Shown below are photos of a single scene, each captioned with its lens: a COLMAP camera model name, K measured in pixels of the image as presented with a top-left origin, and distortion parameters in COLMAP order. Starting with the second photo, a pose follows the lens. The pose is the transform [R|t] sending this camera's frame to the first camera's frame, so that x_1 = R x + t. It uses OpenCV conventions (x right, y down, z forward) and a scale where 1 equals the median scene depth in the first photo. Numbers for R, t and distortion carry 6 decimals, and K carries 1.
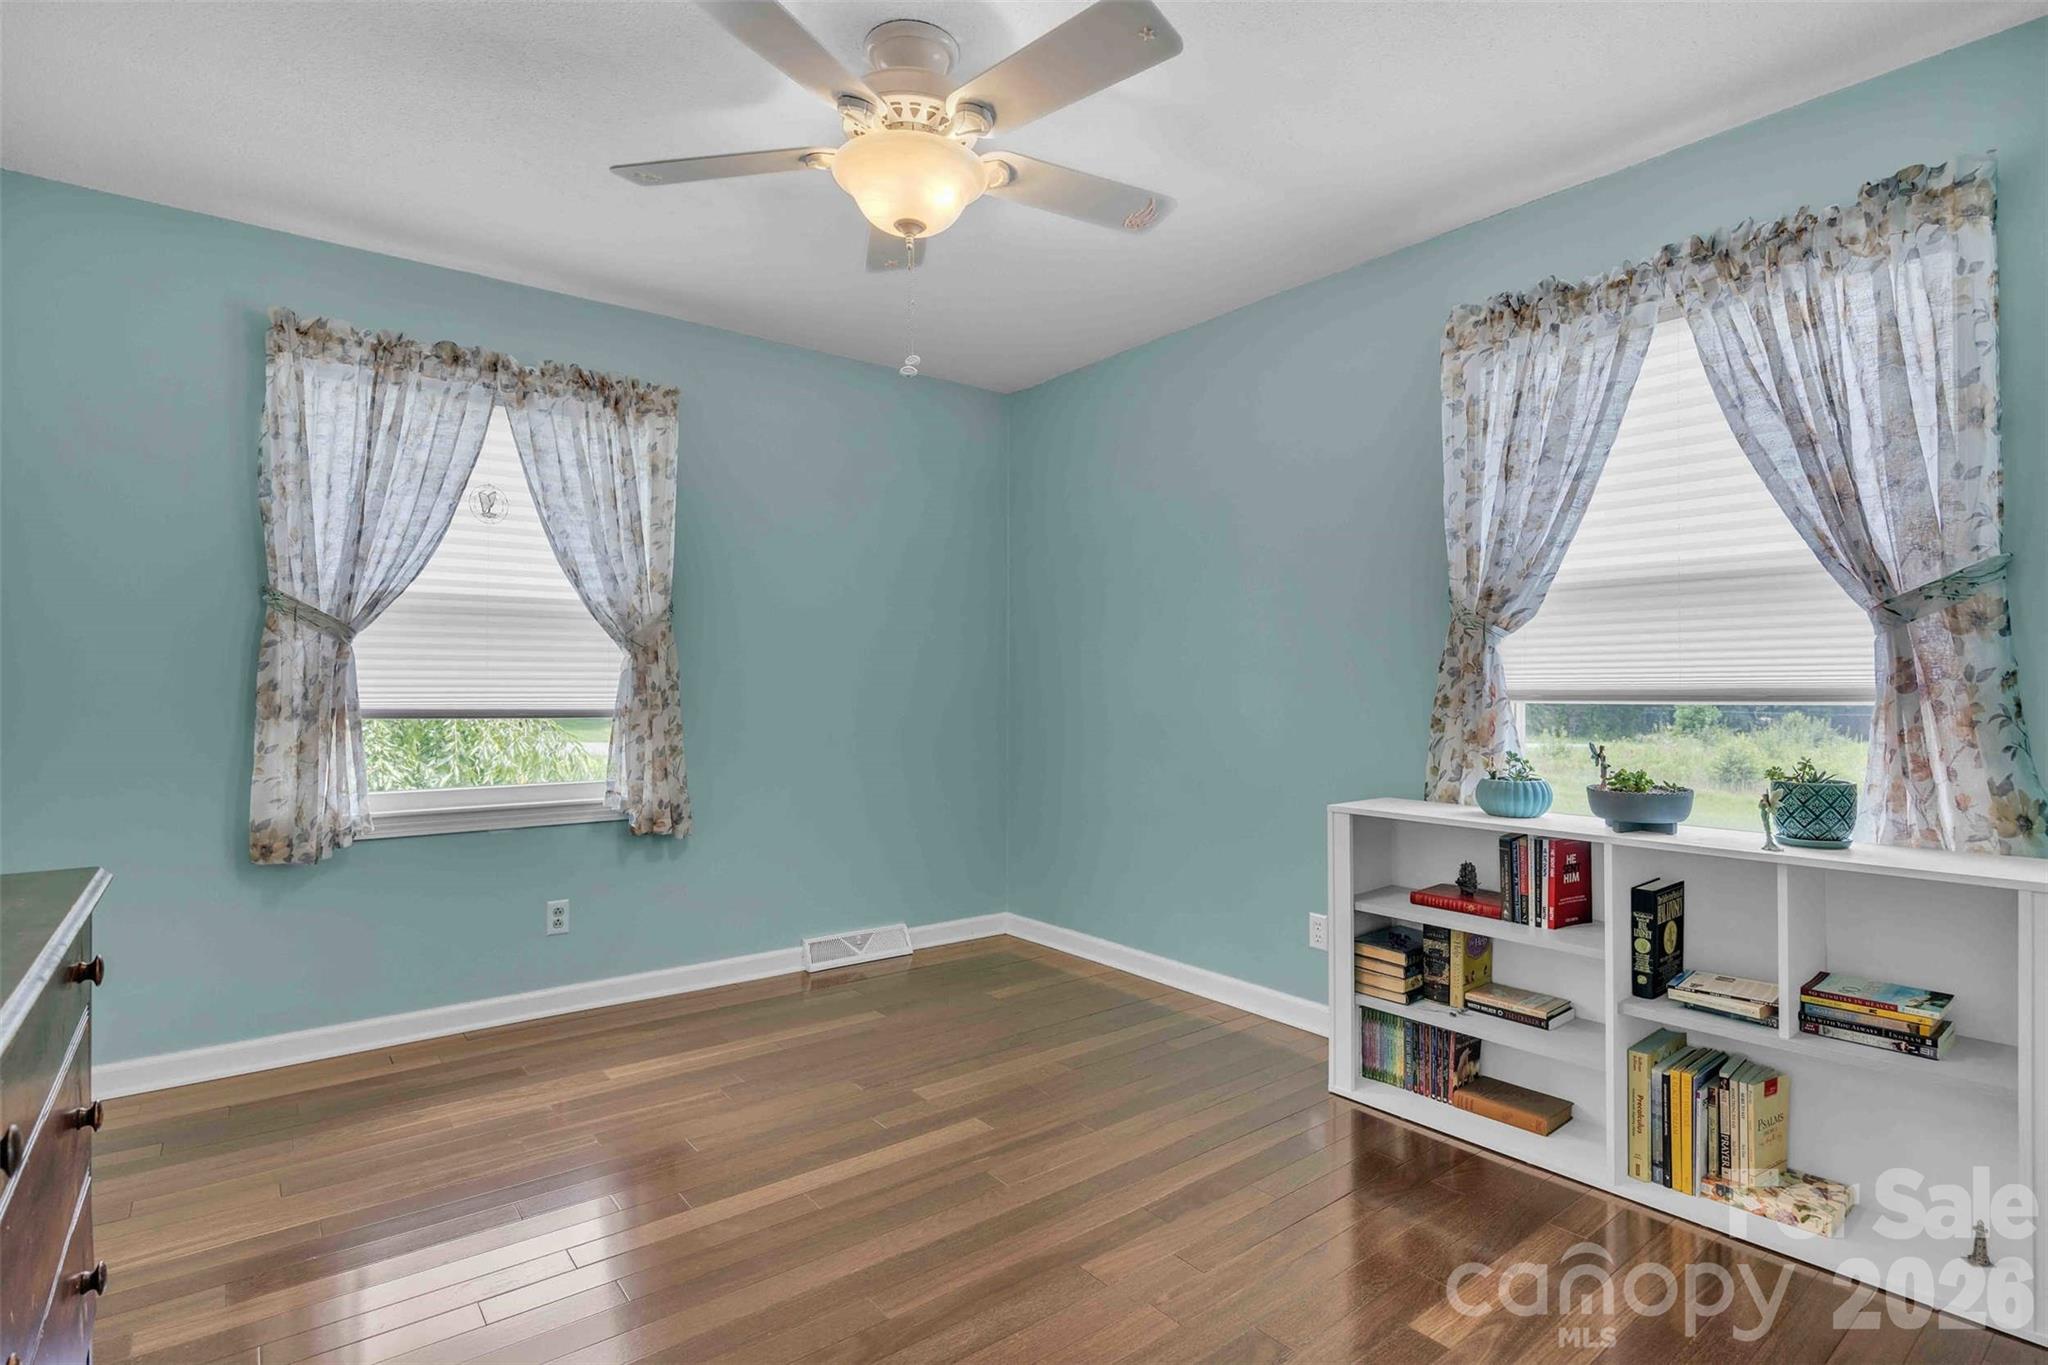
lens RADIAL K [[1006.6, 0, 1024.0], [0, 1006.6, 682.5], [0, 0, 1]] dist [-0.003154, -0.000235]
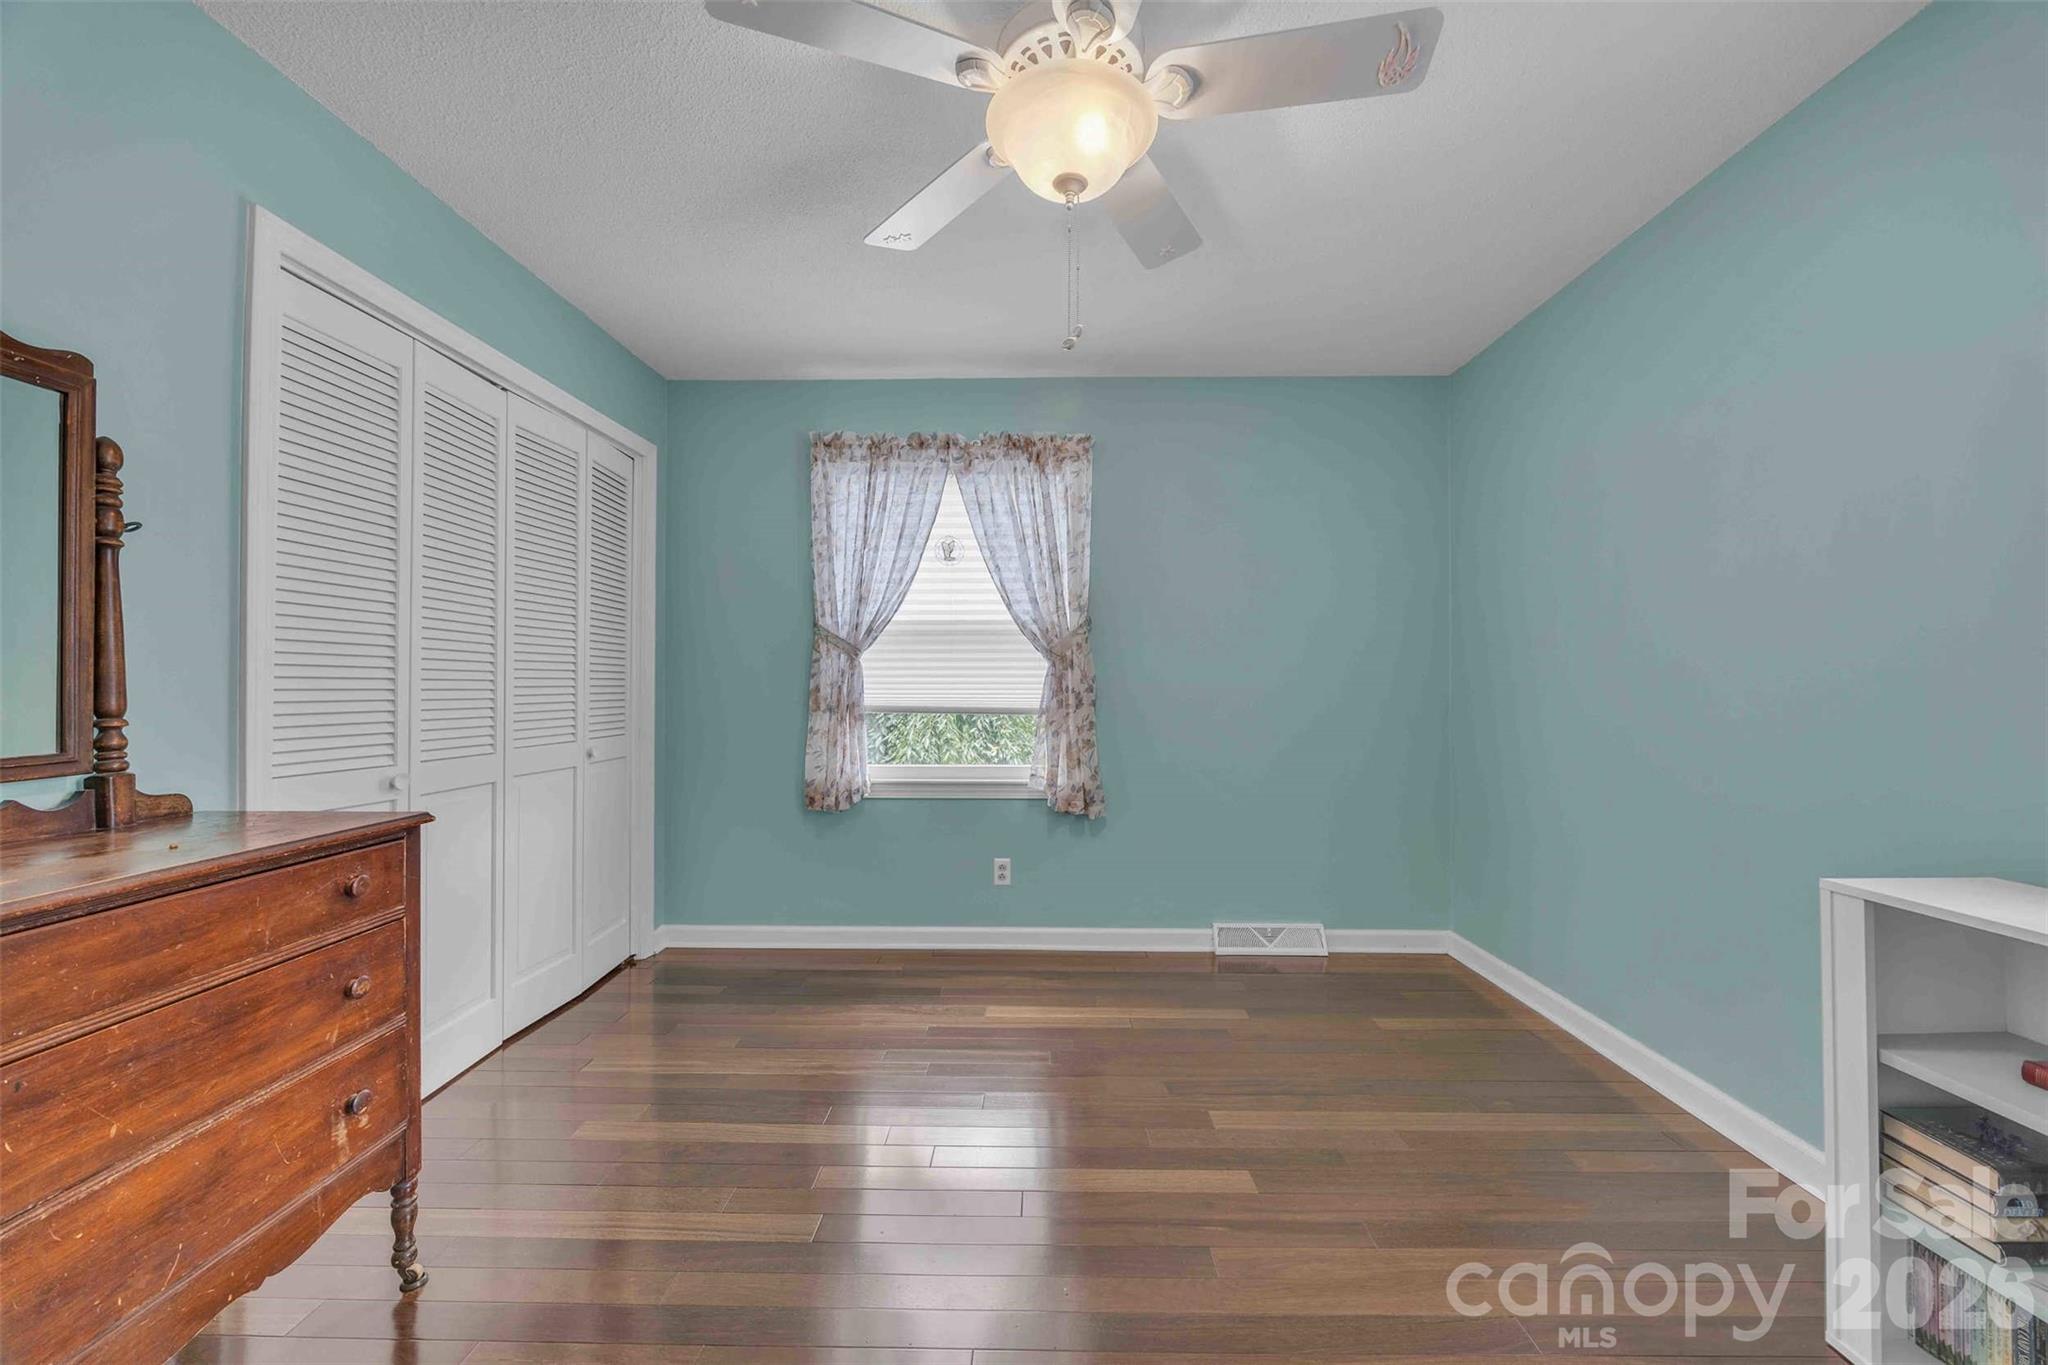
lens RADIAL K [[783.4, 0, 1032.1], [0, 783.4, 685.0], [0, 0, 1]] dist [-0.001336, -0.000091]
pose [[0.777414, -0.003814, -0.628977, 0.195681], [0.003365, 0.999993, -0.001905, 0.000609], [0.628980, -0.000636, 0.777422, 0.271944]]
